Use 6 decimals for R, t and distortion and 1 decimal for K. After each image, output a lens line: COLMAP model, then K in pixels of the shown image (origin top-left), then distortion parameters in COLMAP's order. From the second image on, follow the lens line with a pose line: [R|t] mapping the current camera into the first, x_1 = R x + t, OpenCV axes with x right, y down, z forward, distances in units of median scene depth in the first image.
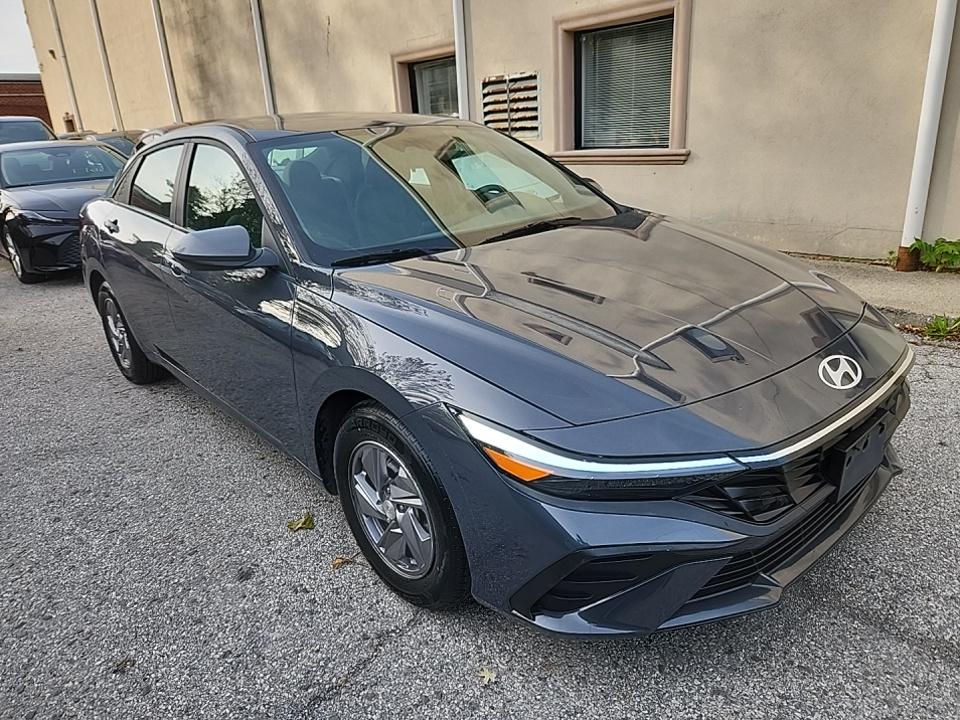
lens RADIAL K [[651.6, 0, 485.3], [0, 651.6, 362.6], [0, 0, 1]] dist [0.007924, -0.006852]
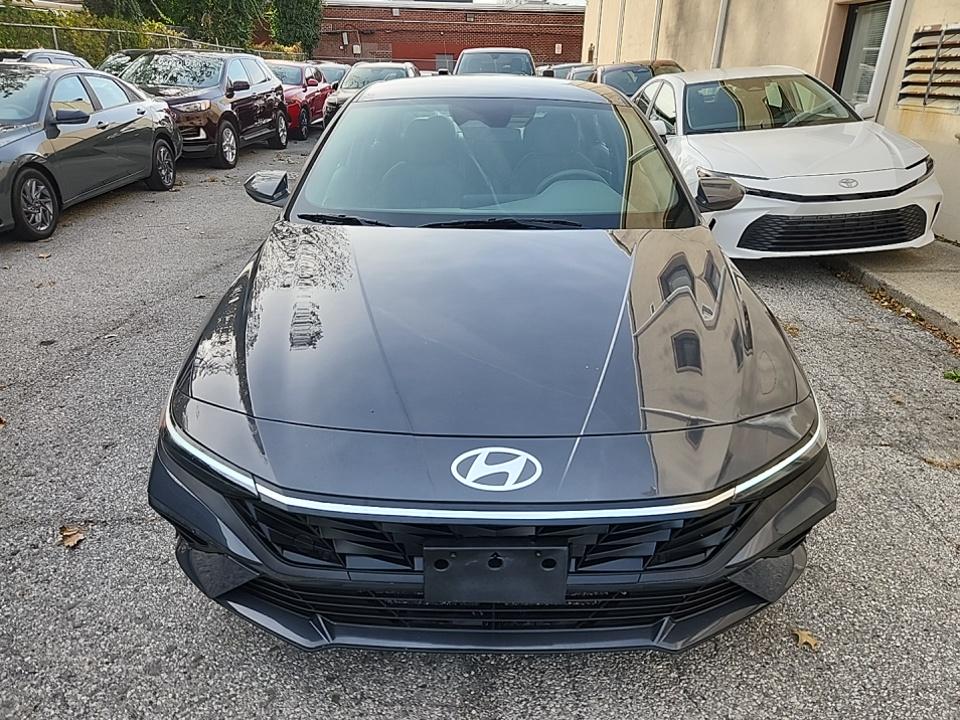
lens RADIAL K [[651.6, 0, 484.4], [0, 651.6, 355.1], [0, 0, 1]] dist [0.007924, -0.006852]
pose [[0.737676, 0.320161, -0.594416, 0.213077], [-0.272510, 0.946705, 0.171722, -0.056265], [0.617715, 0.035309, 0.785609, 0.075121]]
